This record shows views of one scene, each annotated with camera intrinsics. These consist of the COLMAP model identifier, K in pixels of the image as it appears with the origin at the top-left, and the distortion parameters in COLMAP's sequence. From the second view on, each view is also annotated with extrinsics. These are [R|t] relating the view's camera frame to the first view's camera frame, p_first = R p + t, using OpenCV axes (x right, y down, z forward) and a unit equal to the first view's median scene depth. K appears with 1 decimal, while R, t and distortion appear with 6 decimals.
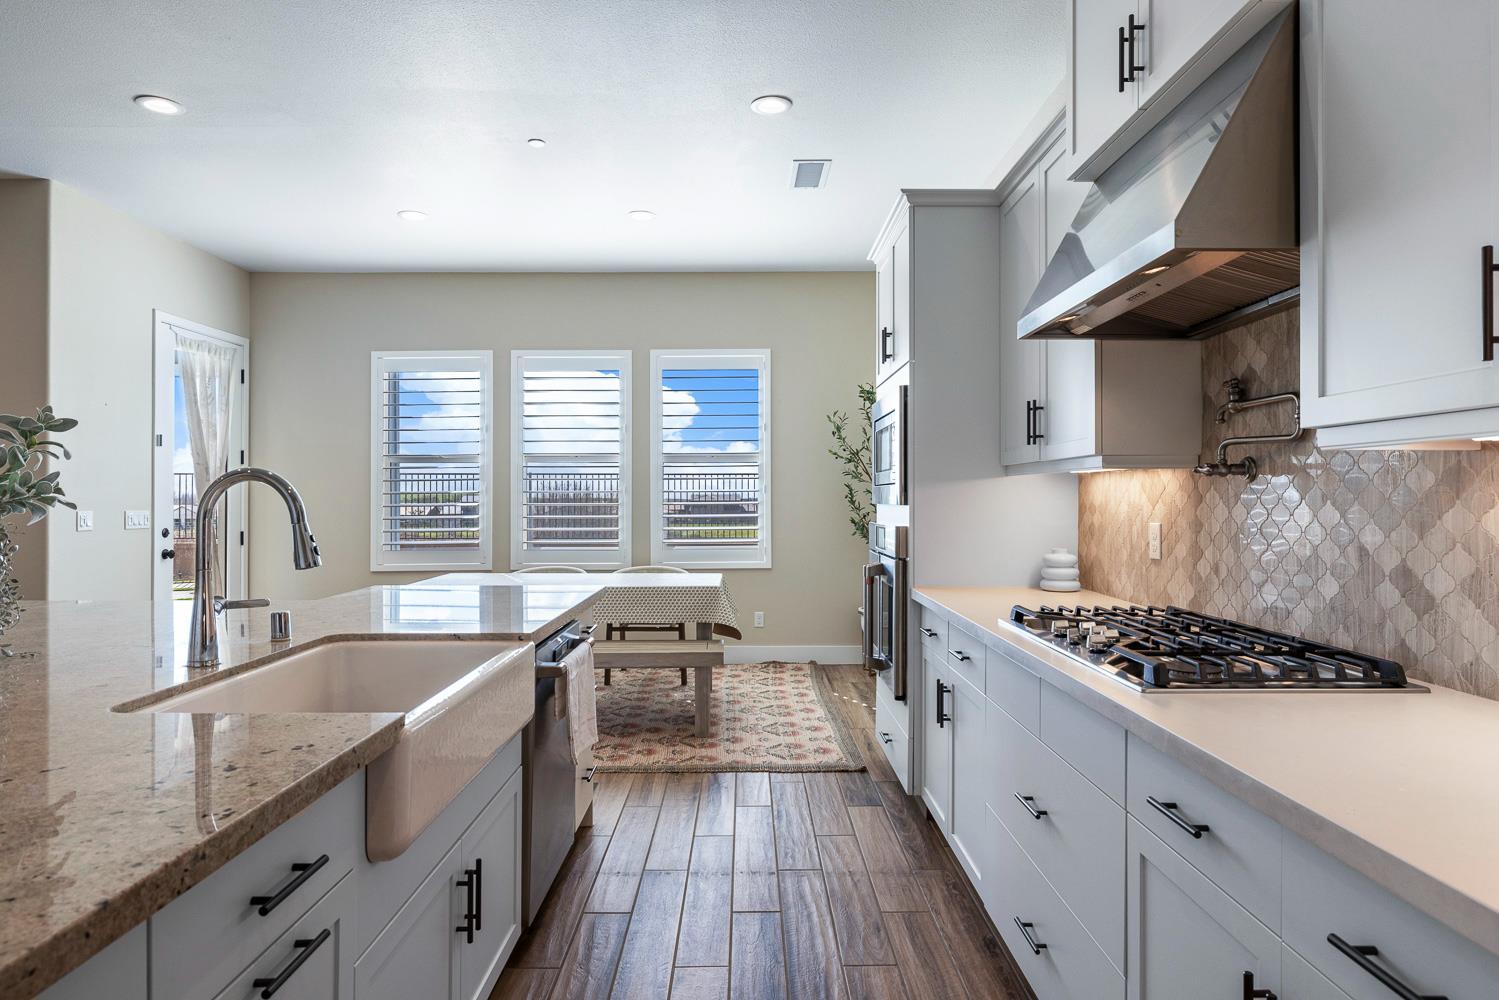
lens RADIAL K [[851.5, 0, 751.4], [0, 851.5, 496.6], [0, 0, 1]] dist [0.002487, 0.000255]
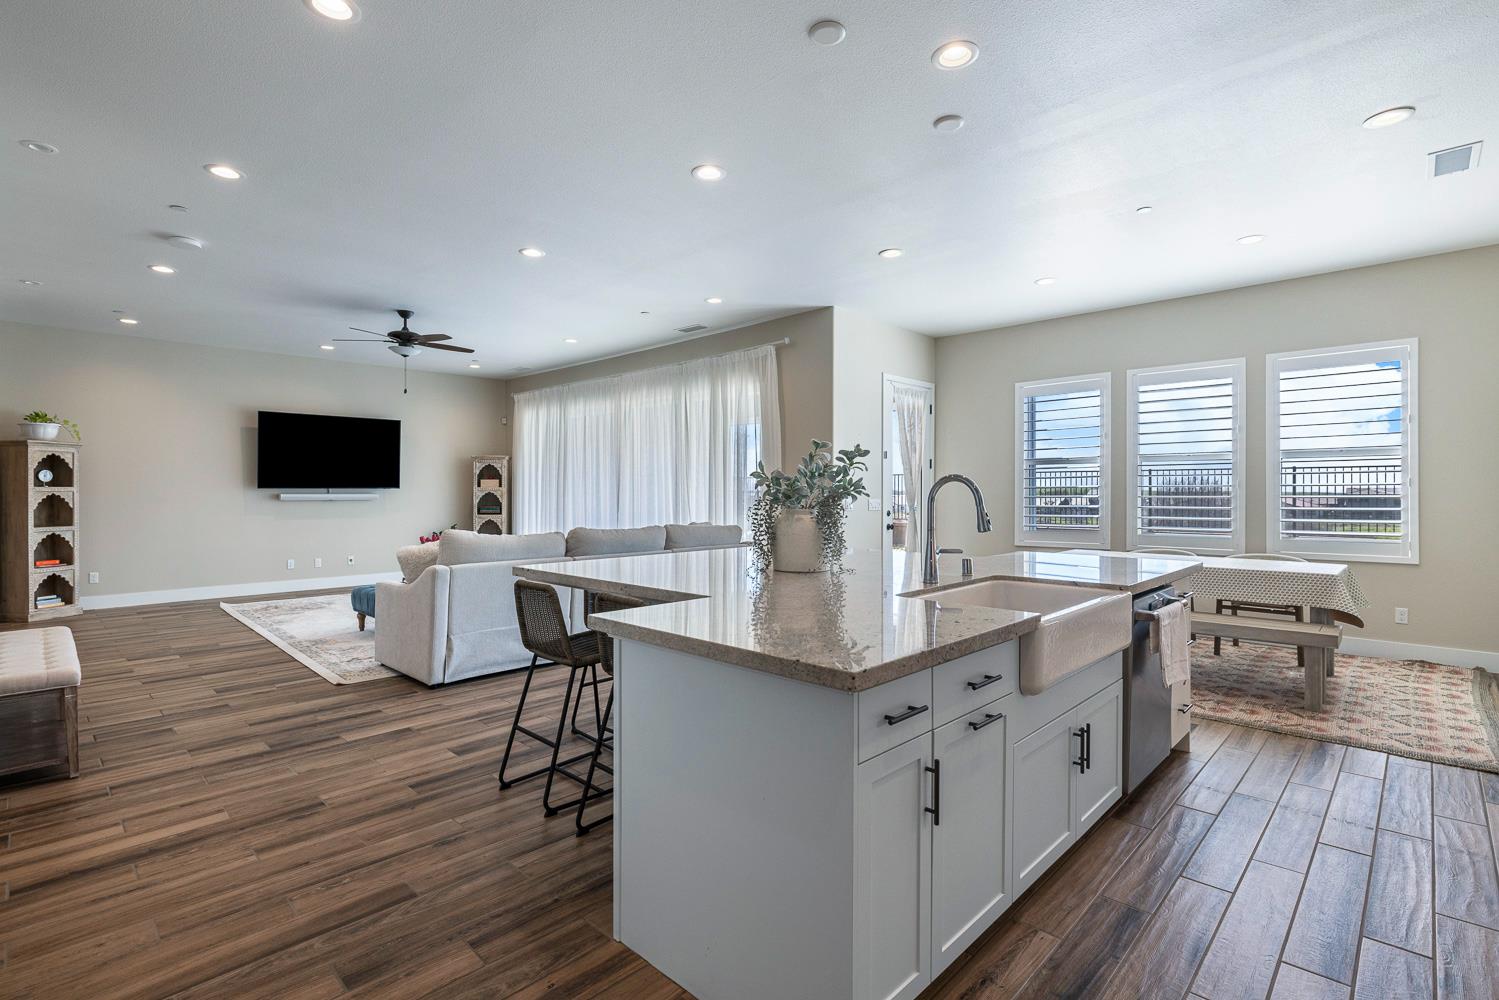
lens RADIAL K [[708.5, 0, 745.6], [0, 708.5, 491.8], [0, 0, 1]] dist [-0.008014, 0.001100]
pose [[0.710671, 0.001174, -0.703523, 0.067702], [0.000258, 0.999998, 0.001929, 0.000185], [0.703524, -0.001553, 0.710669, -0.169178]]
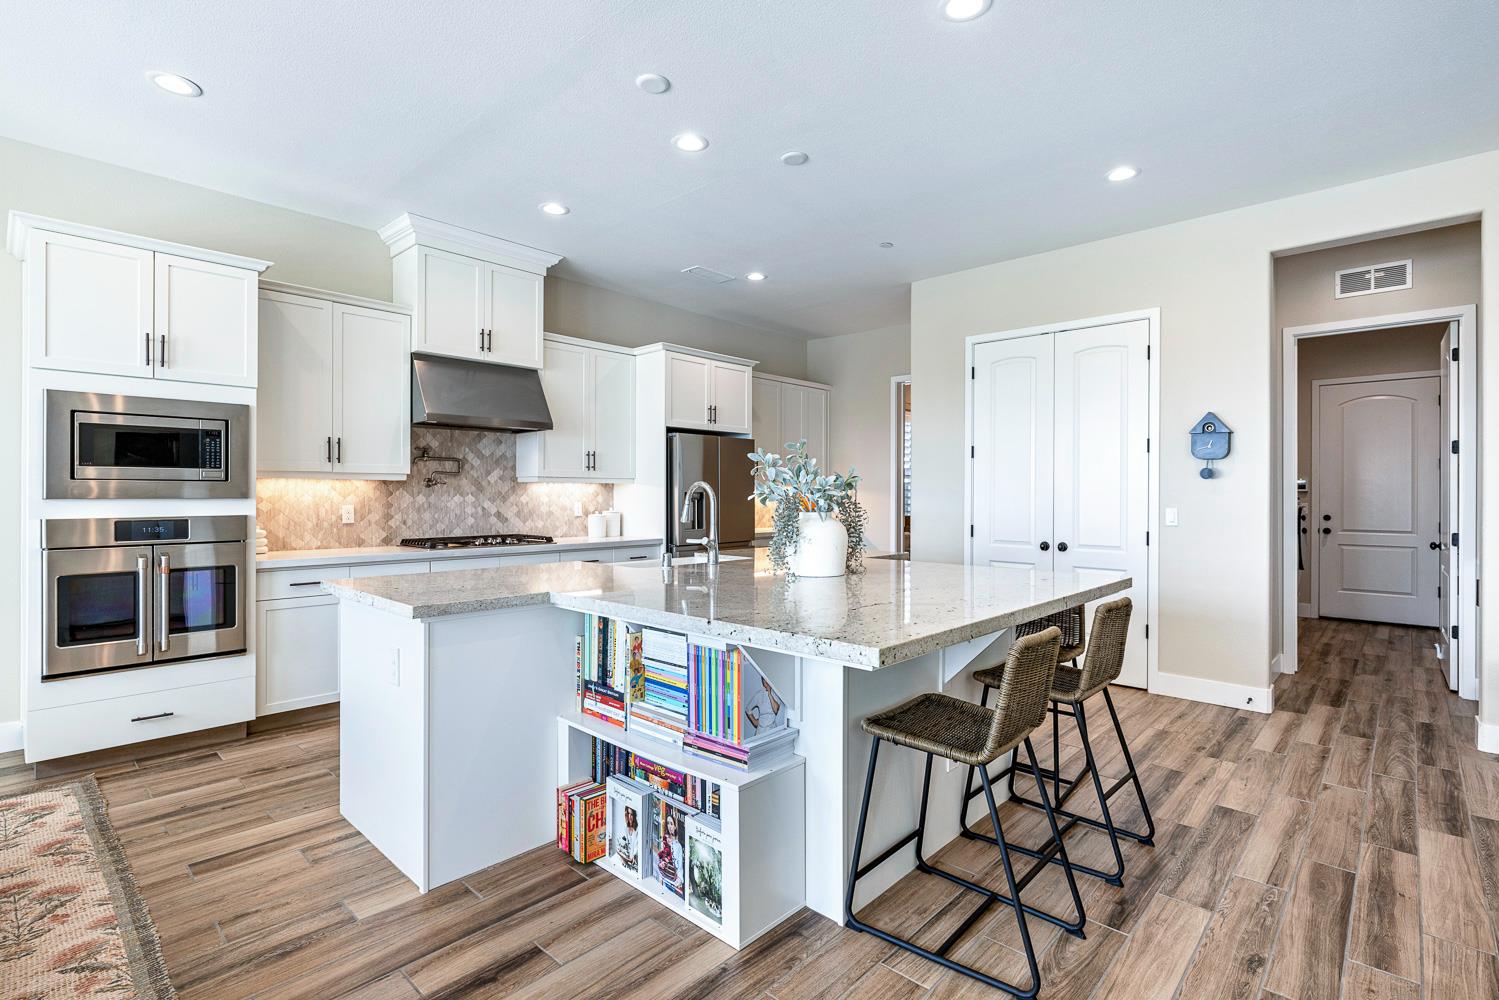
lens RADIAL K [[708.5, 0, 753.8], [0, 708.5, 503.0], [0, 0, 1]] dist [-0.008014, 0.001100]
pose [[-0.727280, -0.009628, 0.686274, -0.947468], [-0.002636, 0.999933, 0.011235, 0.002380], [-0.686336, 0.006362, -0.727257, 1.071598]]
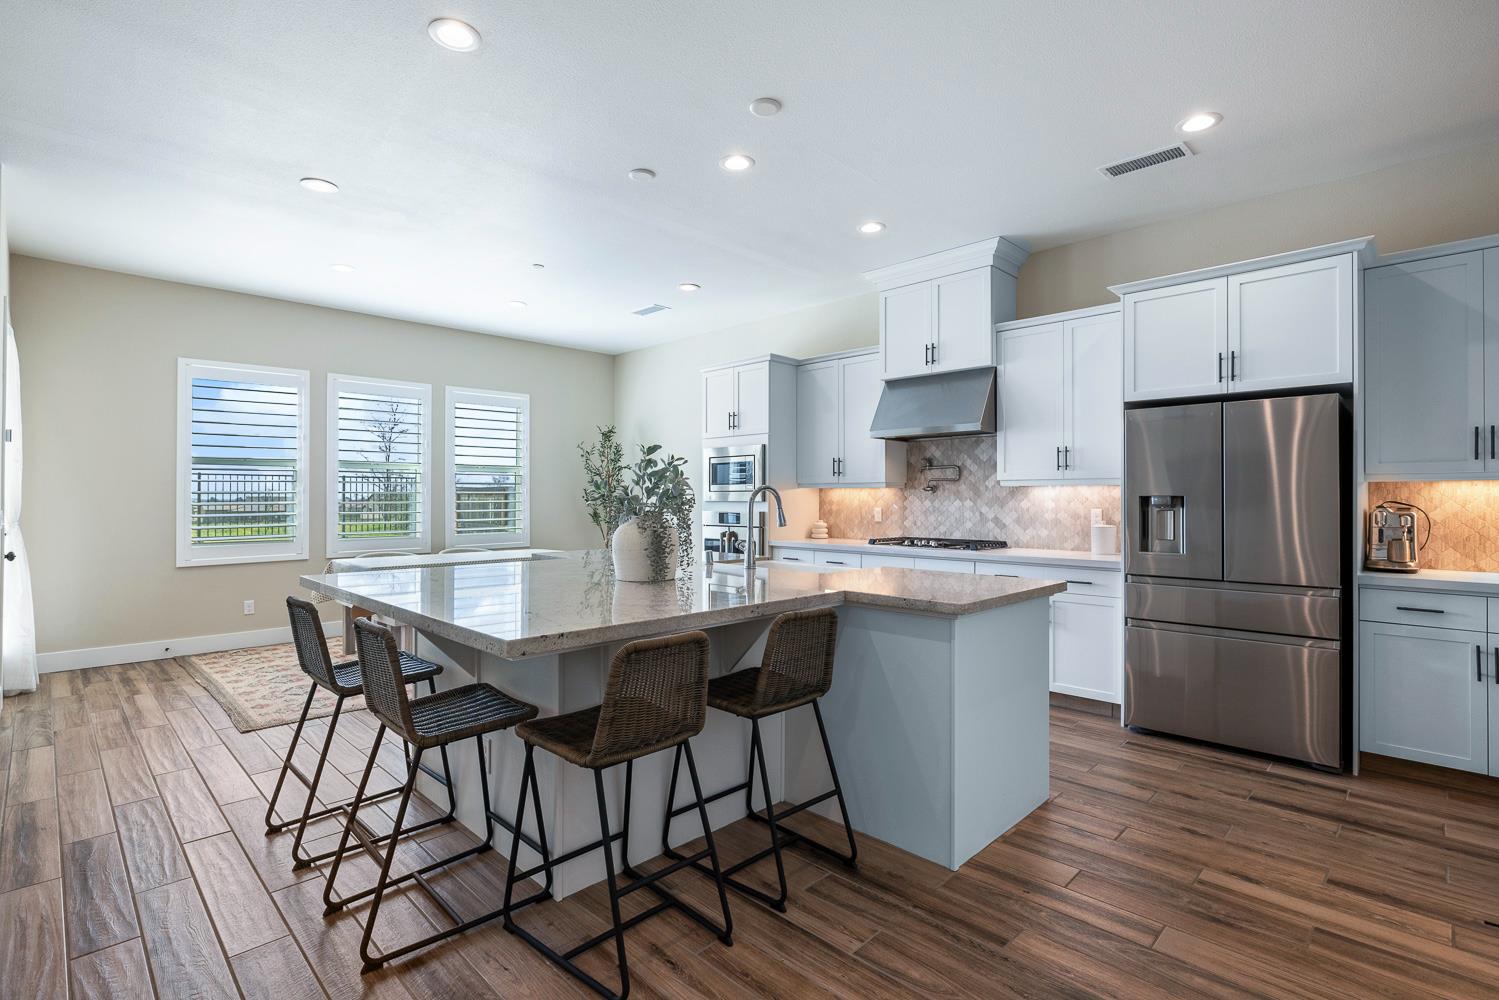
lens RADIAL K [[708.5, 0, 743.6], [0, 708.5, 496.2], [0, 0, 1]] dist [-0.008014, 0.001100]
pose [[0.714248, 0.004142, 0.699880, -0.923637], [-0.002782, 0.999991, -0.003079, 0.001994], [-0.699887, 0.000252, 0.714254, -0.181363]]
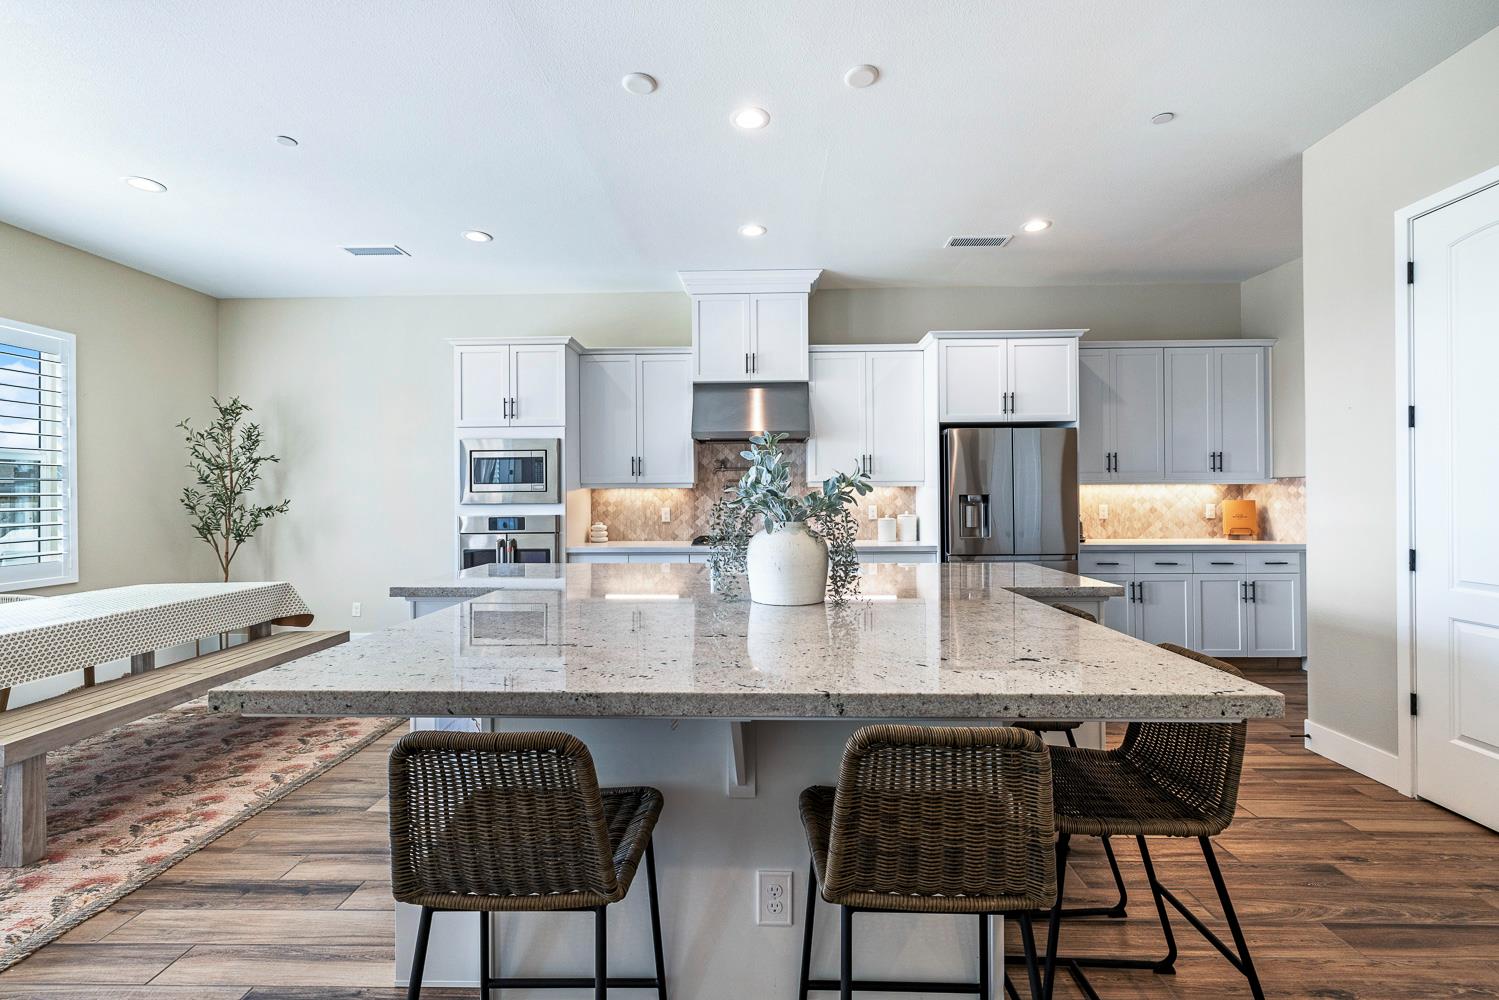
lens RADIAL K [[636.1, 0, 748.9], [0, 636.1, 497.4], [0, 0, 1]] dist [-0.000859, 0.000656]
pose [[0.036329, 0.000862, 0.999339, -1.016109], [0.005854, 0.999982, -0.001075, 0.000947], [-0.999323, 0.005889, 0.036324, 0.462204]]
